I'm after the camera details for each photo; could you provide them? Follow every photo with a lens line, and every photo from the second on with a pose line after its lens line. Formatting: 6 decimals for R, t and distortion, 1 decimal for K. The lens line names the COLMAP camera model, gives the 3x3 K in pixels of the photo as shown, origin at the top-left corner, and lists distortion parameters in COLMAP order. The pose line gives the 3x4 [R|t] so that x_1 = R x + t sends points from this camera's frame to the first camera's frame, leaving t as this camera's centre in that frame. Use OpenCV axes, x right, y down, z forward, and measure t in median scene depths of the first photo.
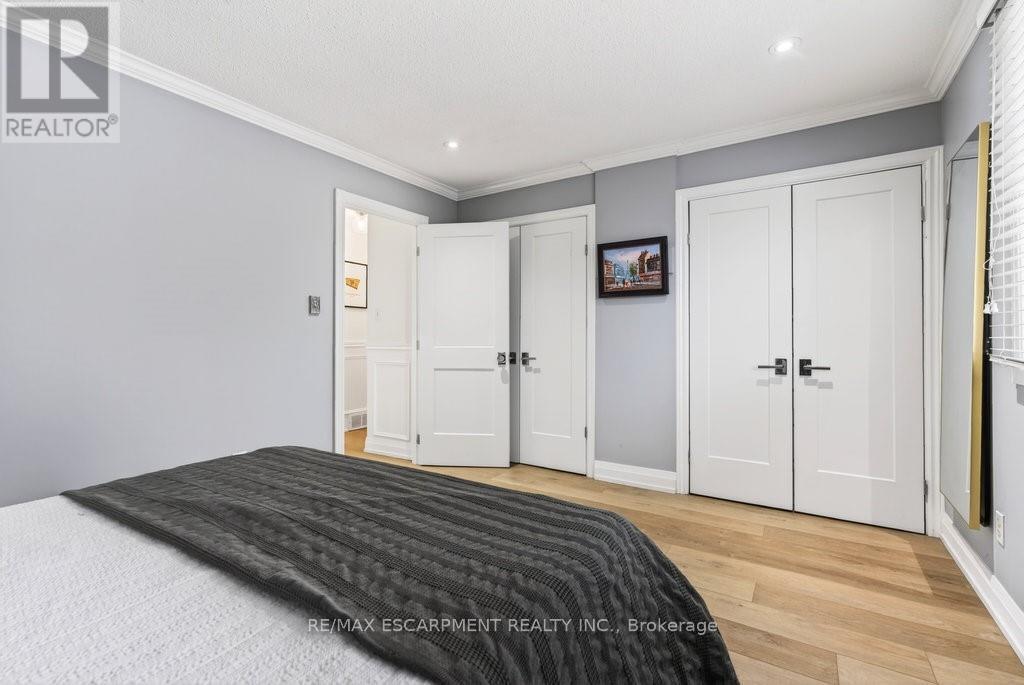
lens RADIAL K [[455.2, 0, 513.5], [0, 455.2, 339.6], [0, 0, 1]] dist [-0.000791, -0.000117]
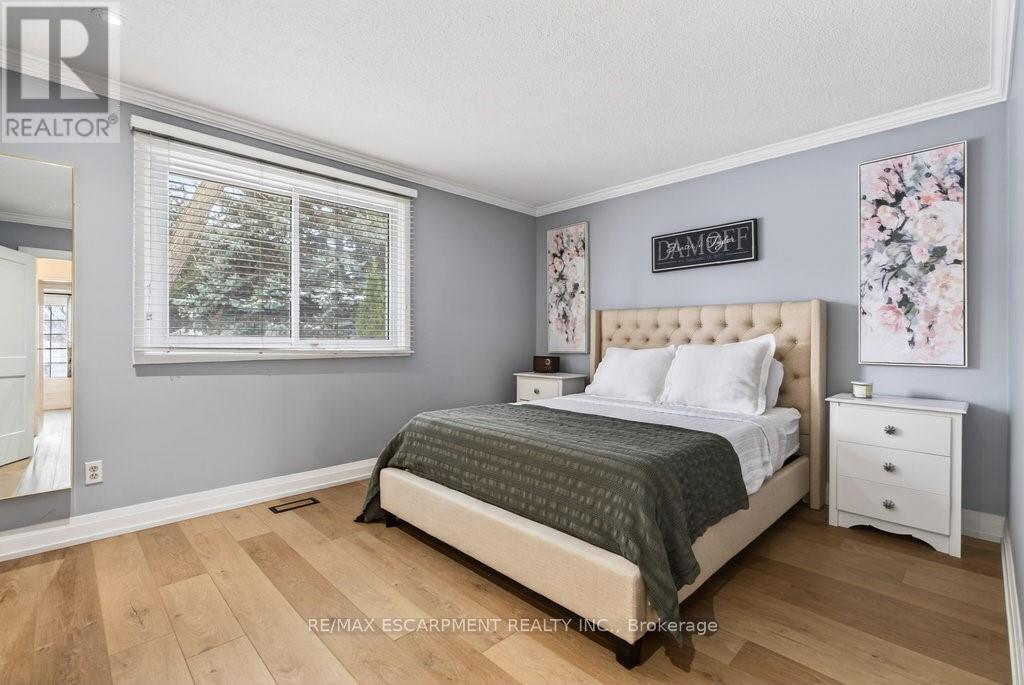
lens RADIAL K [[455.2, 0, 511.6], [0, 455.2, 340.2], [0, 0, 1]] dist [-0.000791, -0.000117]
pose [[-0.974784, 0.000725, 0.223151, -0.461217], [0.002318, 0.999974, 0.006876, 0.002886], [-0.223140, 0.007220, -0.974760, 1.969146]]
